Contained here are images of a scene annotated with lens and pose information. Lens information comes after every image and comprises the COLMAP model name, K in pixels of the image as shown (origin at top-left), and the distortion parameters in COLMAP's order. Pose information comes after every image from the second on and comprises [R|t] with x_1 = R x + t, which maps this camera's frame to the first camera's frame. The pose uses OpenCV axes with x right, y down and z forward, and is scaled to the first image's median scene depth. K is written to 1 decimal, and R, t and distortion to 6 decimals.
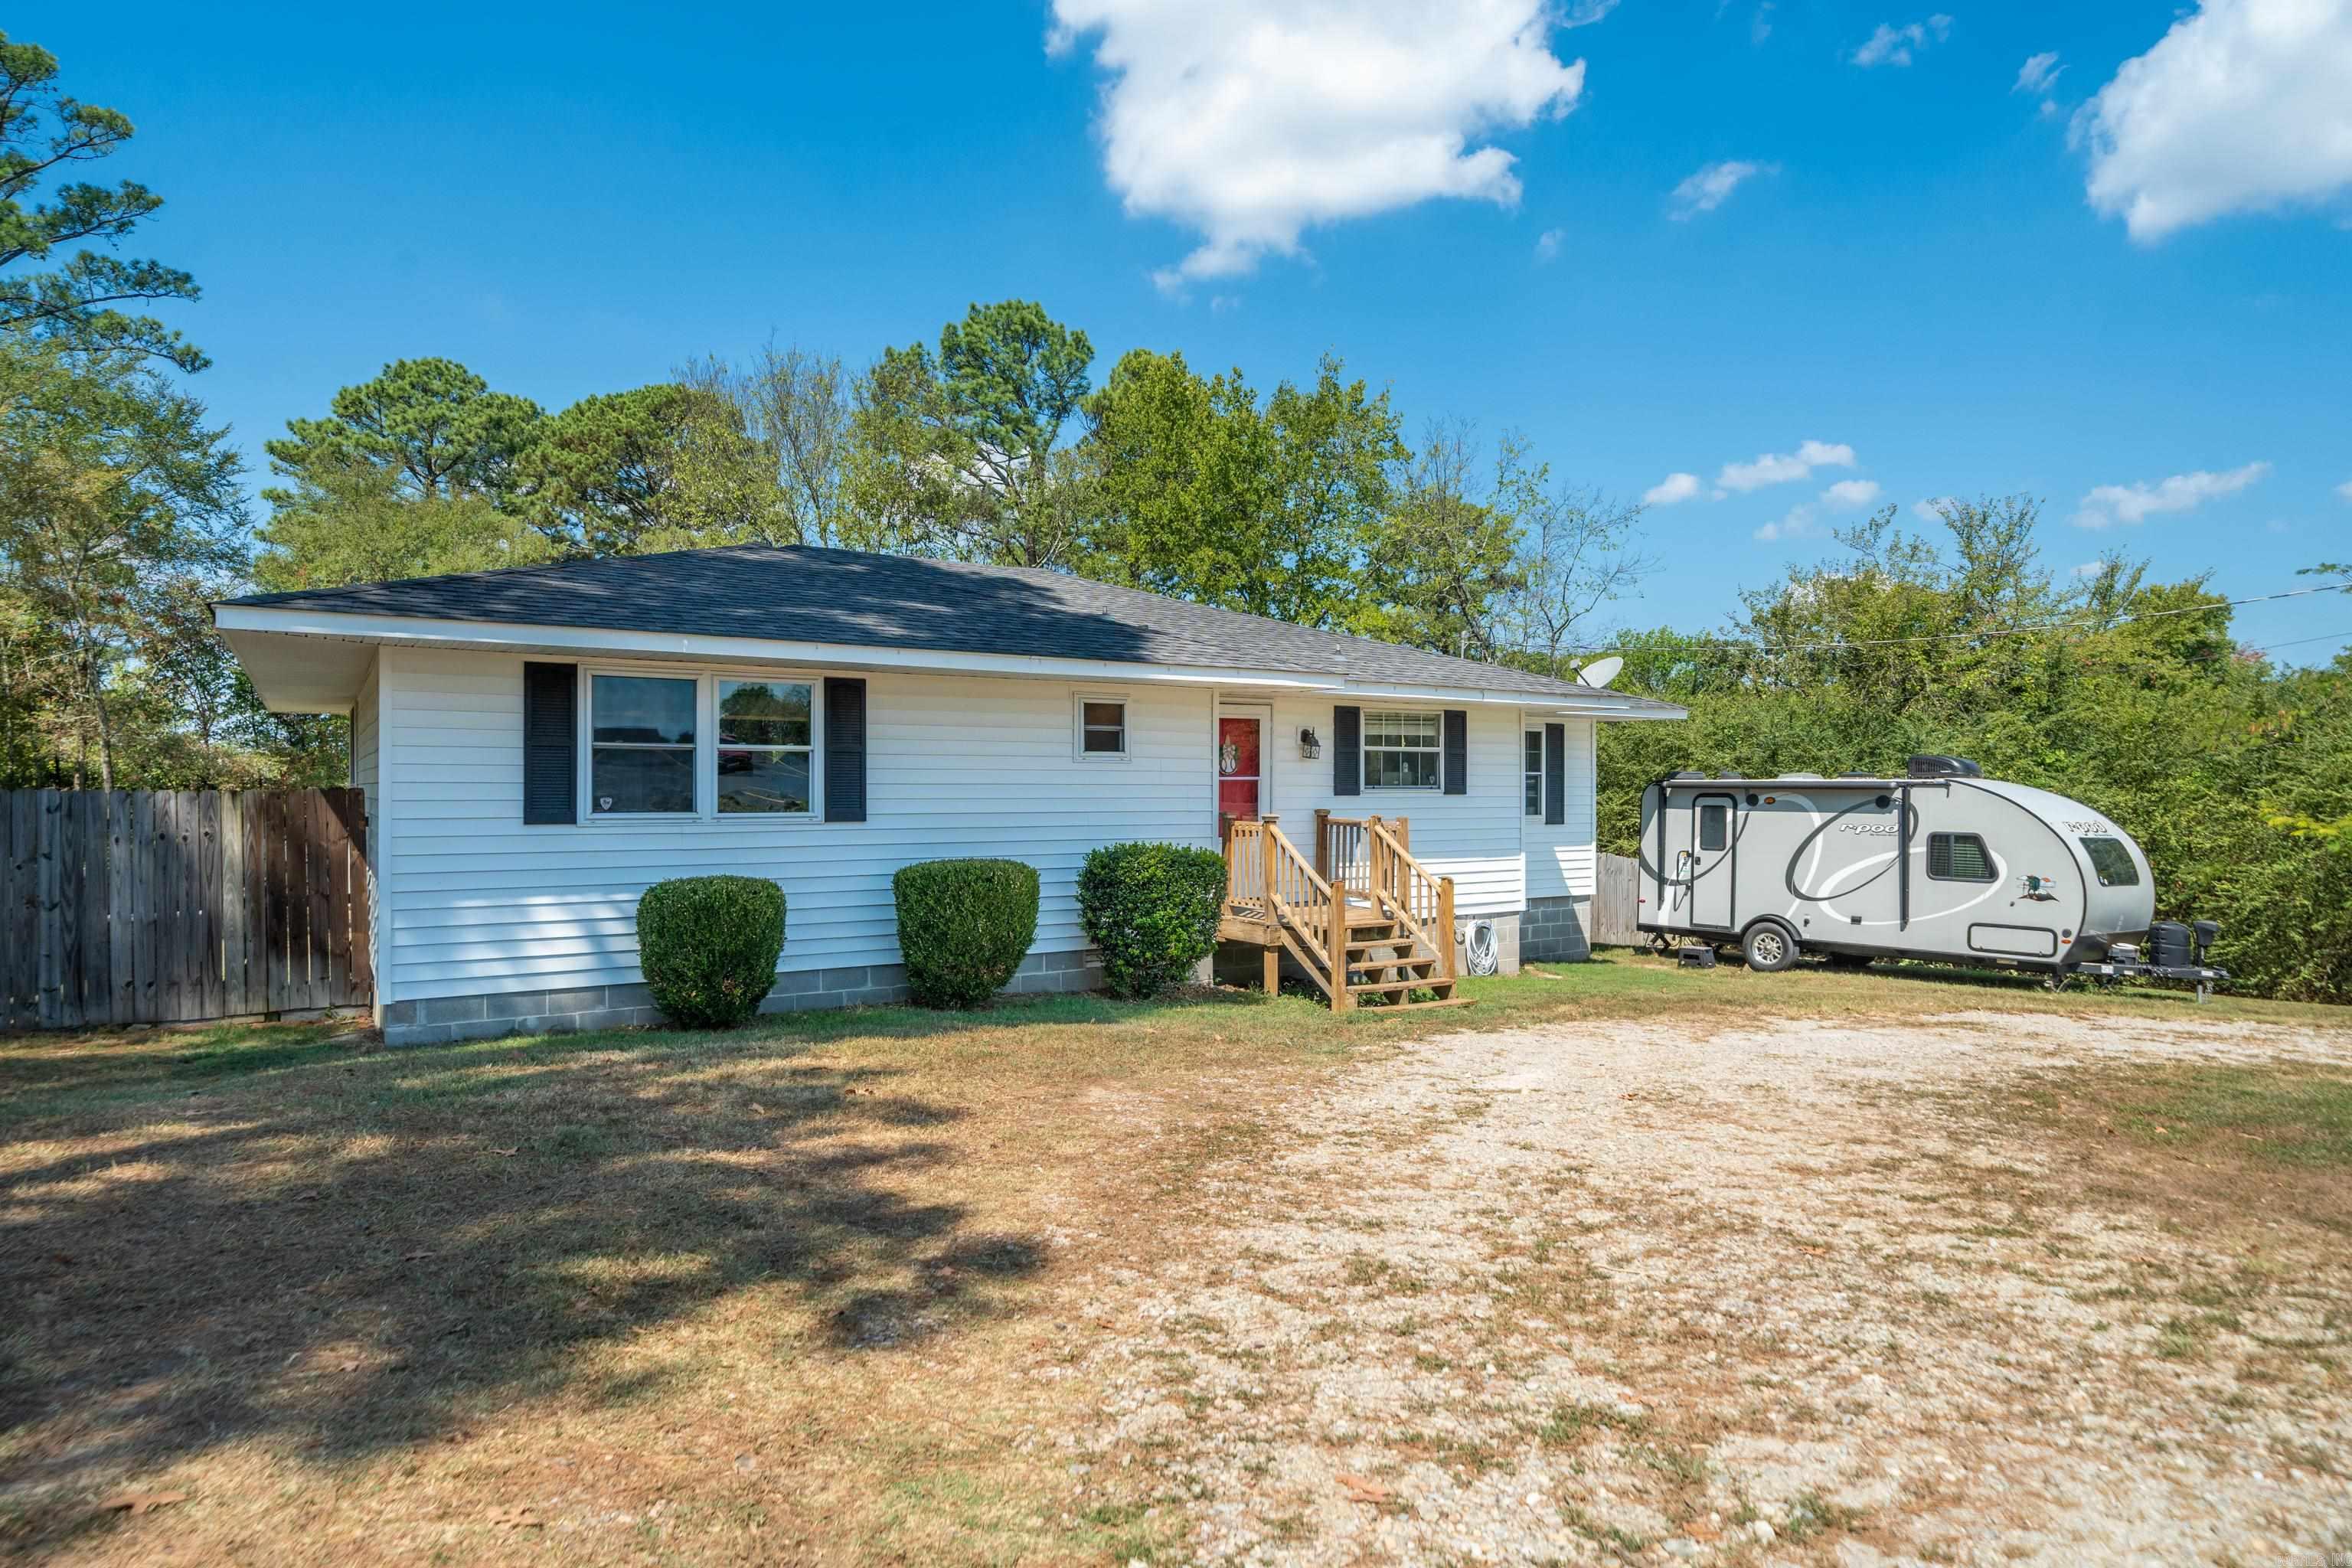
lens RADIAL K [[1364.1, 0, 1176.0], [0, 1364.1, 784.0], [0, 0, 1]] dist [0.003920, 0.000939]
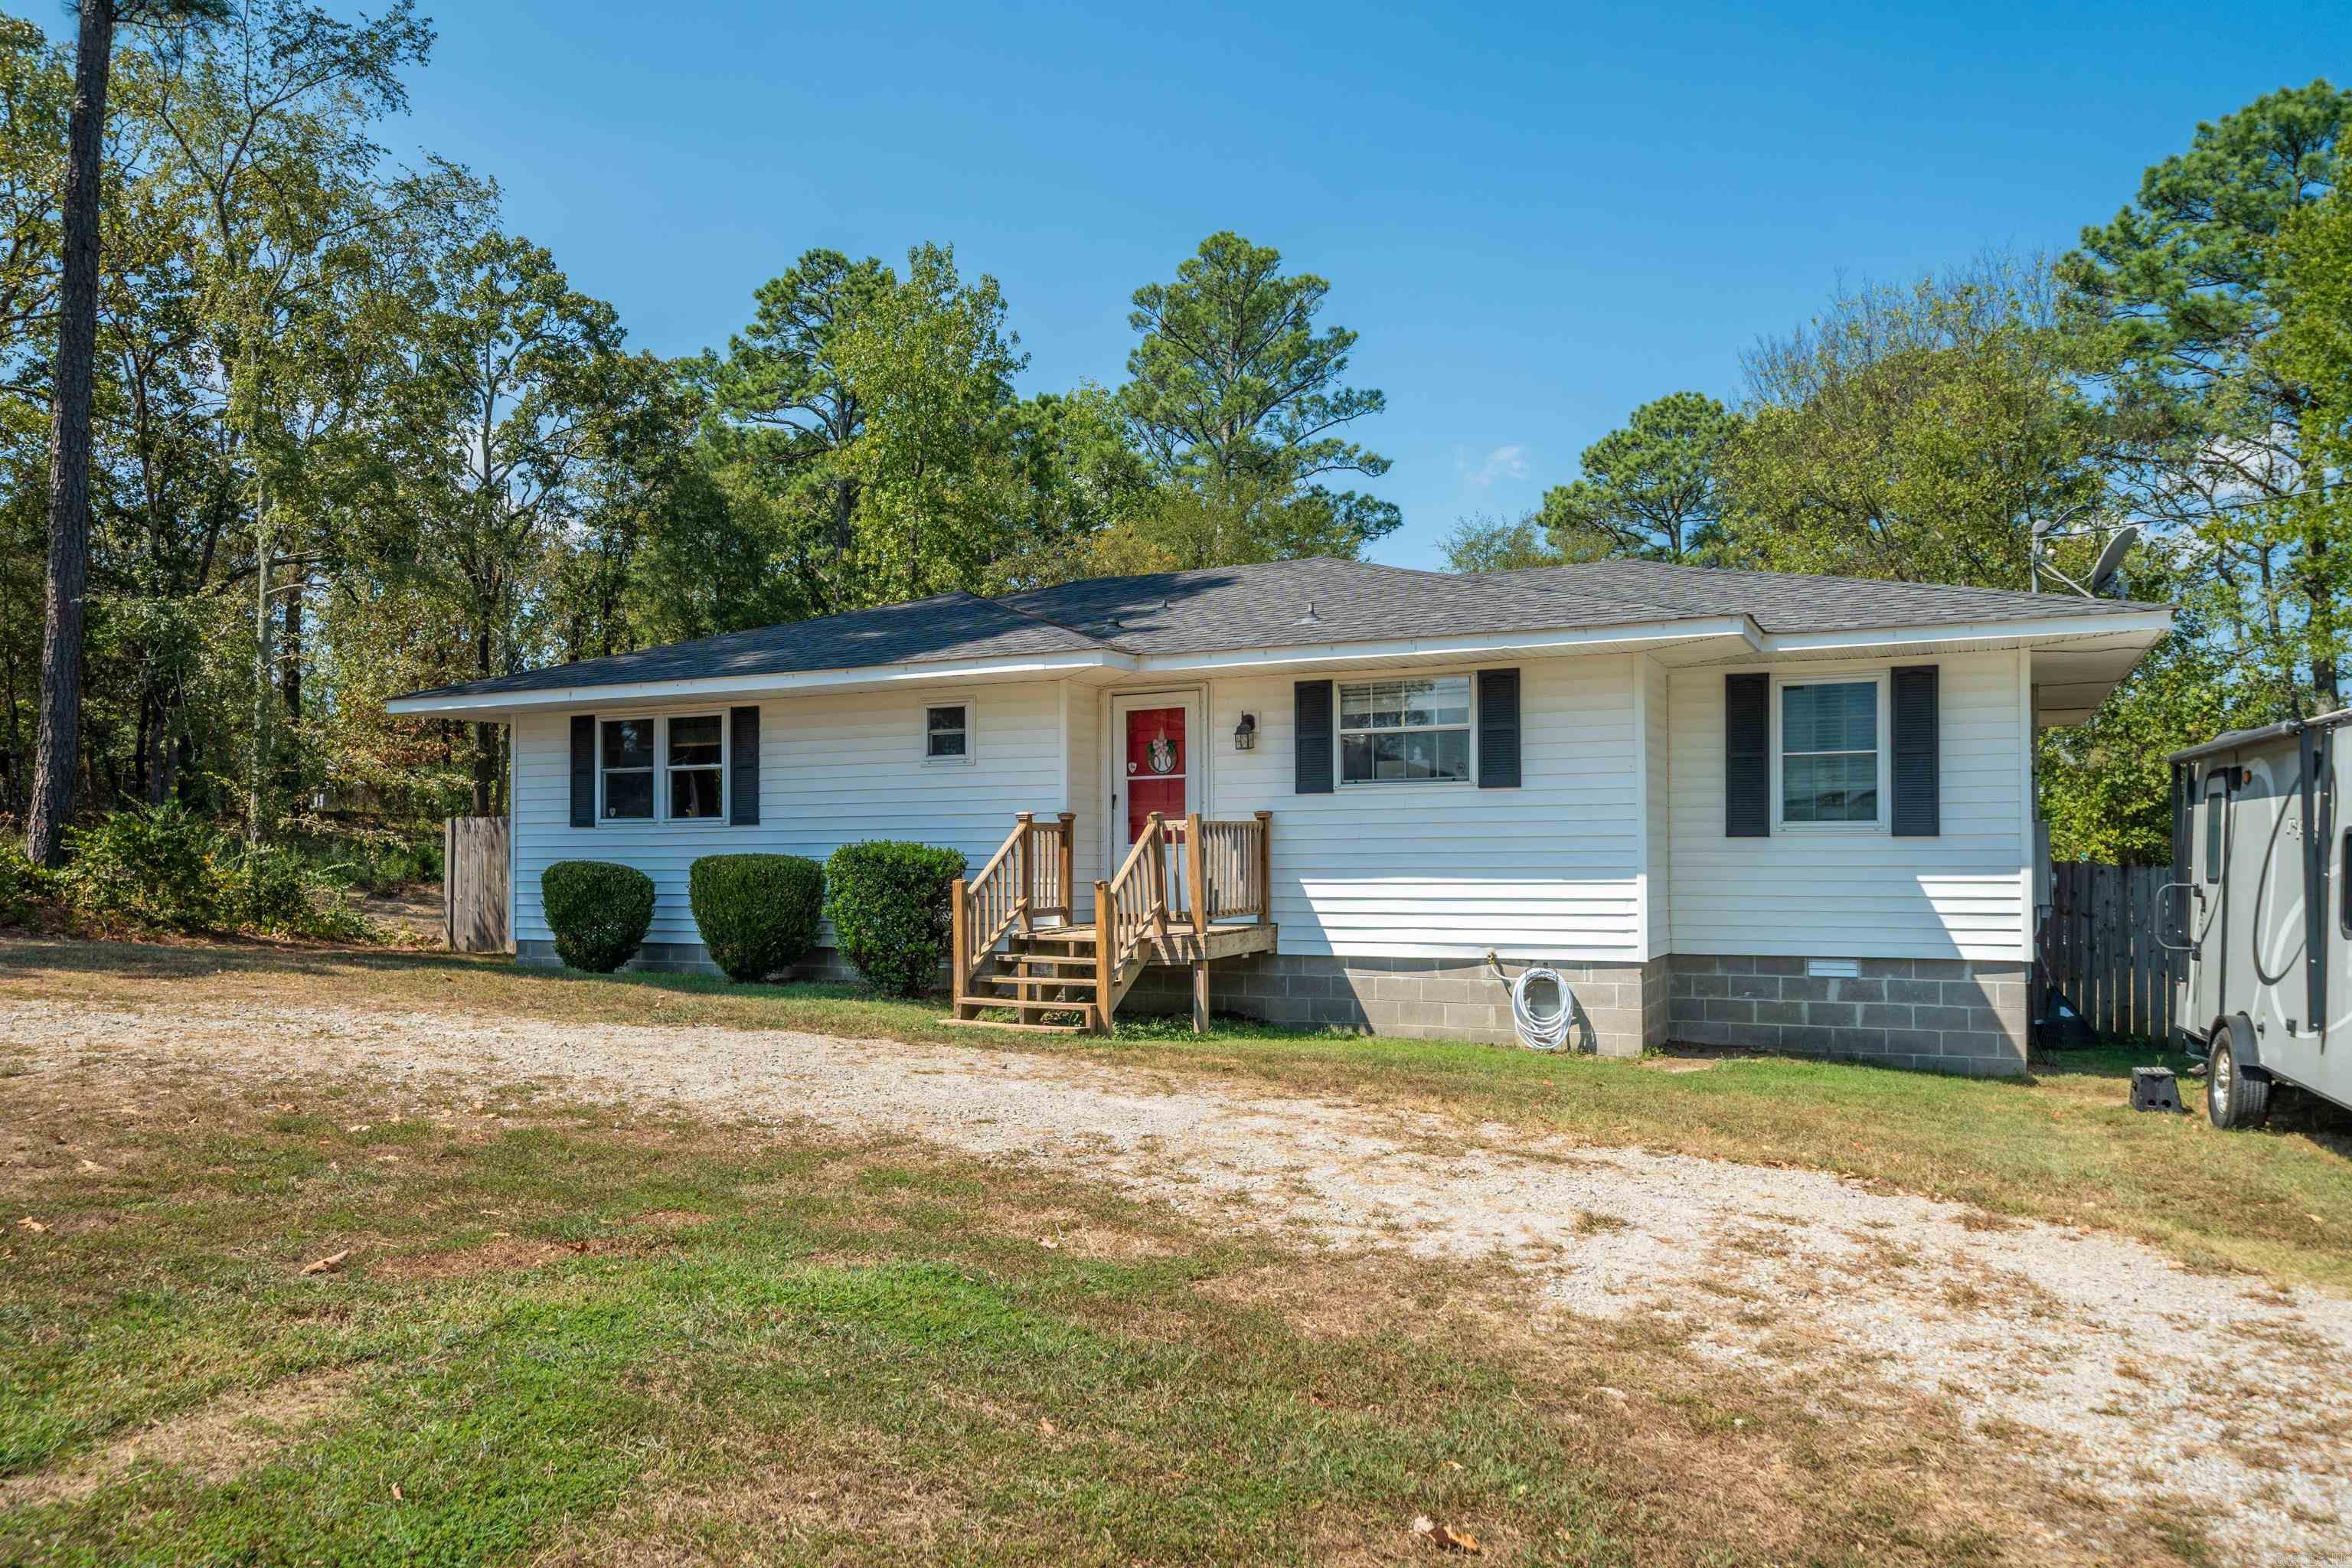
lens RADIAL K [[1603.3, 0, 1174.6], [0, 1603.3, 862.8], [0, 0, 1]] dist [-0.003083, 0.000385]
pose [[0.503779, -0.002929, -0.863827, 0.864872], [0.006919, 0.999976, 0.000644, 0.046097], [0.863805, -0.006301, 0.503788, 0.449569]]
